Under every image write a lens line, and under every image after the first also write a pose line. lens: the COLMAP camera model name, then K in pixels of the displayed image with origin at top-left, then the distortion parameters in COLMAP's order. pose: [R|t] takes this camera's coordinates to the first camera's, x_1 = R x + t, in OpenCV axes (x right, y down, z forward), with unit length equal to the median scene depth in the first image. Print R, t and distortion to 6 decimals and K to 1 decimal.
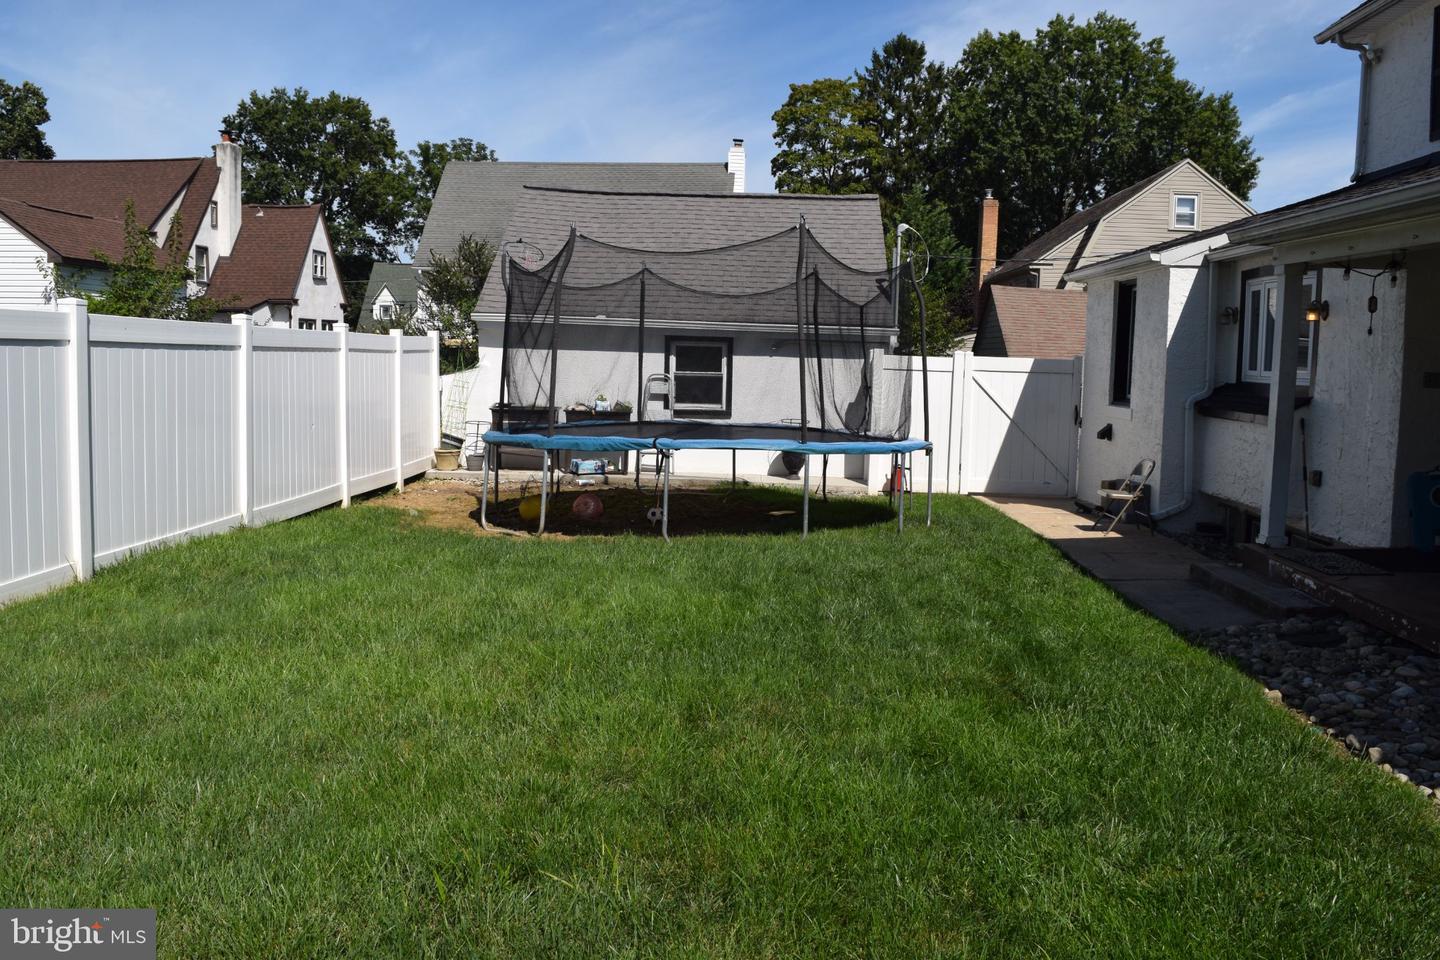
lens RADIAL K [[1137.9, 0, 722.6], [0, 1137.9, 475.5], [0, 0, 1]] dist [-0.097376, 0.017221]
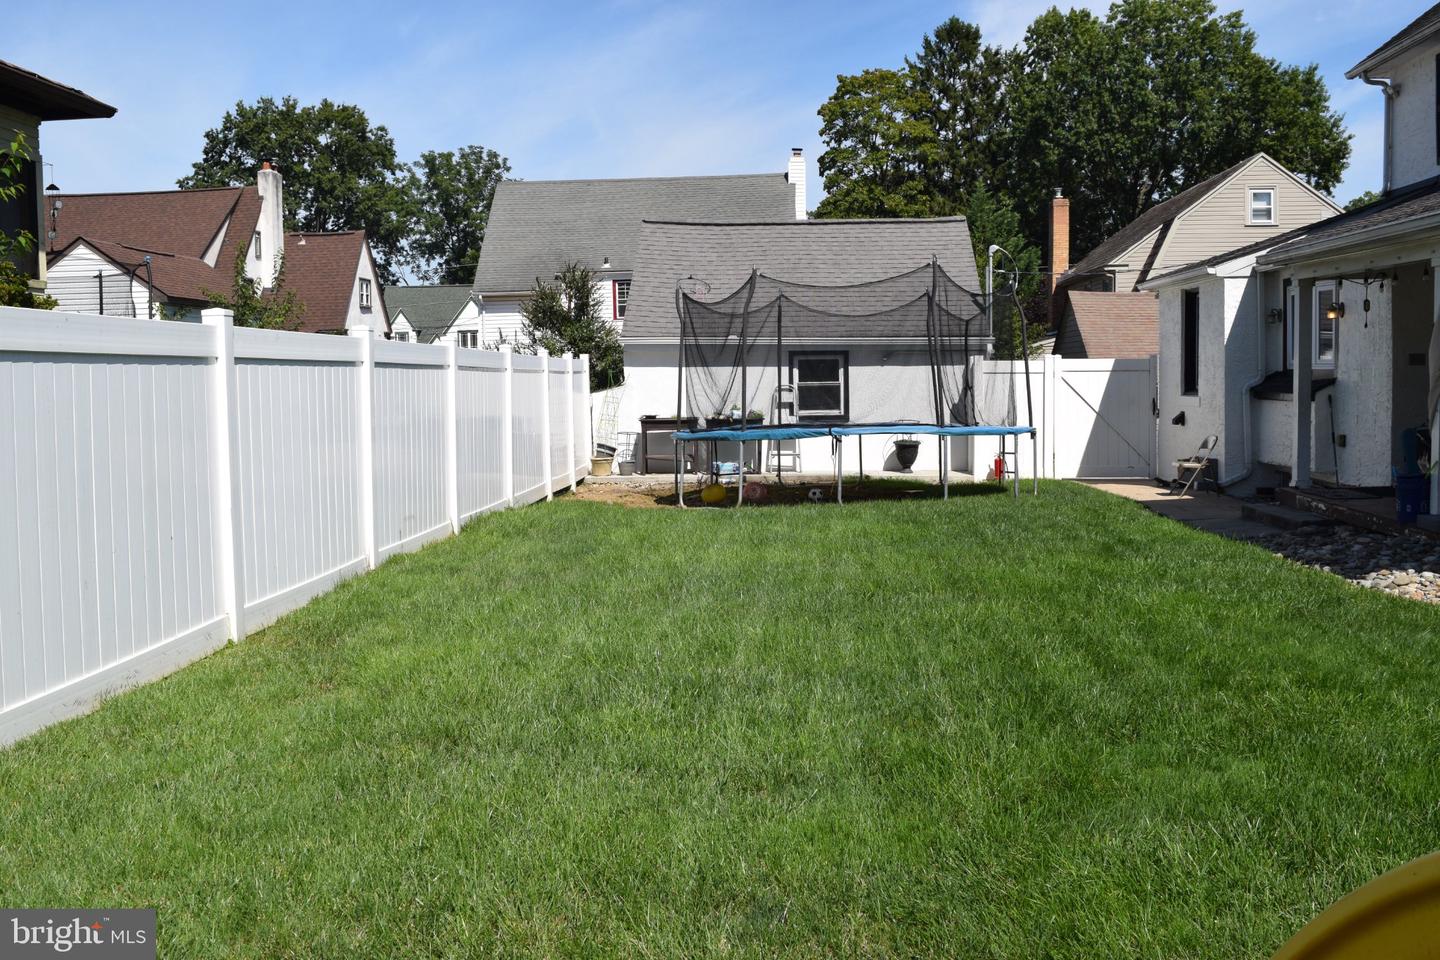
lens RADIAL K [[1341.1, 0, 716.1], [0, 1341.1, 482.2], [0, 0, 1]] dist [-0.081543, 0.000000]
pose [[0.999052, -0.036556, -0.023648, -0.065412], [0.035913, 0.998988, -0.027063, 0.028236], [0.024613, 0.026188, 0.999354, -0.230566]]
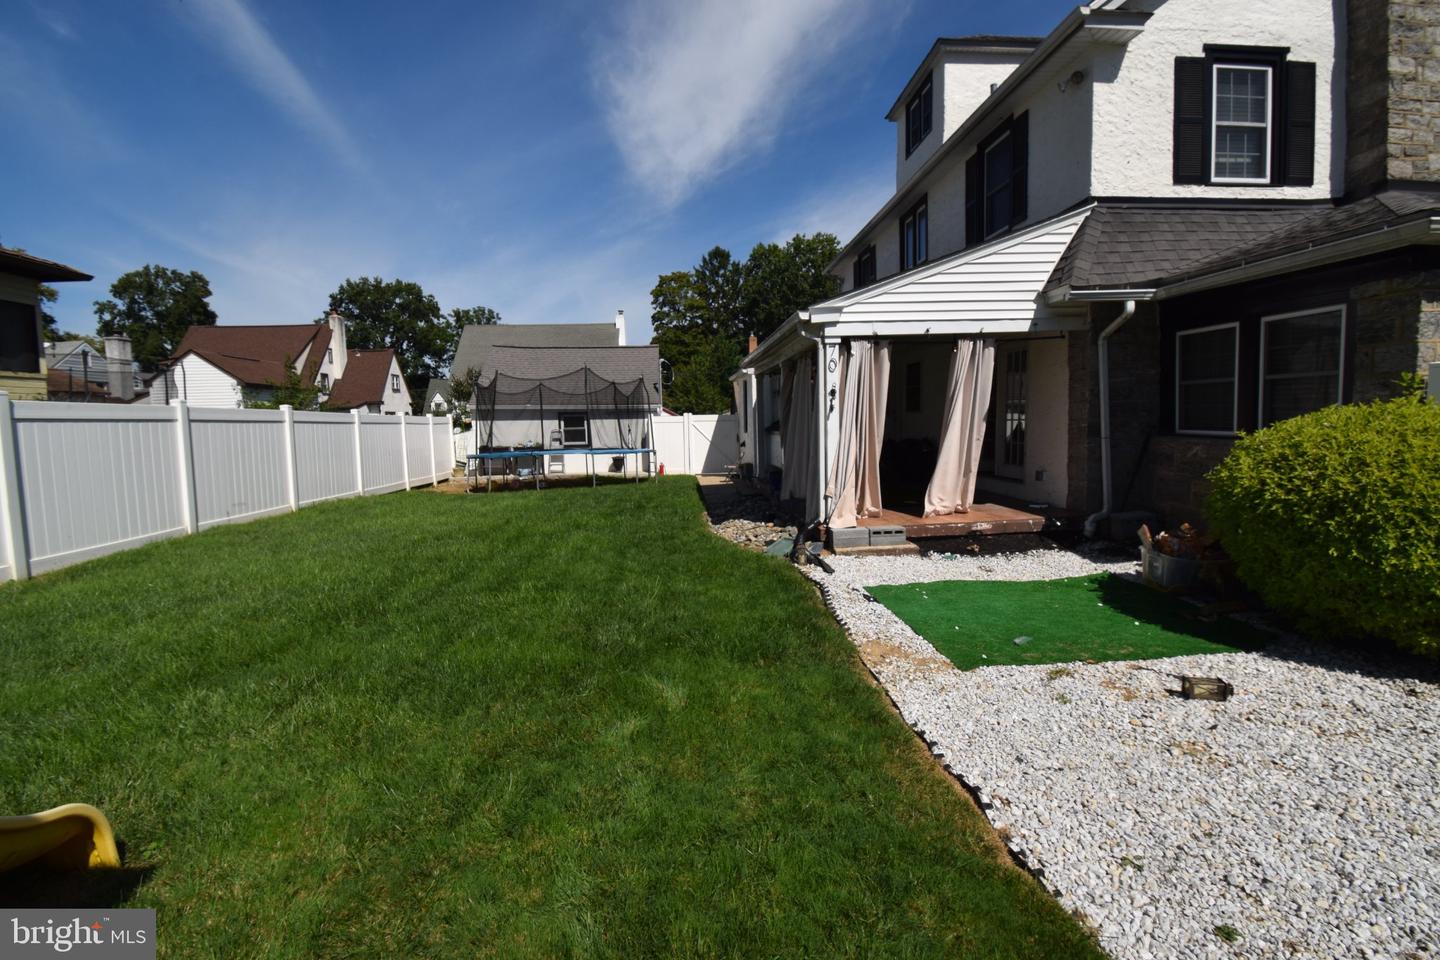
lens RADIAL K [[652.0, 0, 730.5], [0, 652.0, 484.3], [0, 0, 1]] dist [0.001637, -0.001656]
pose [[0.991553, -0.055813, 0.117083, 0.088002], [0.057083, 0.998341, -0.007519, 0.032912], [-0.116469, 0.014139, 0.993094, -0.216597]]
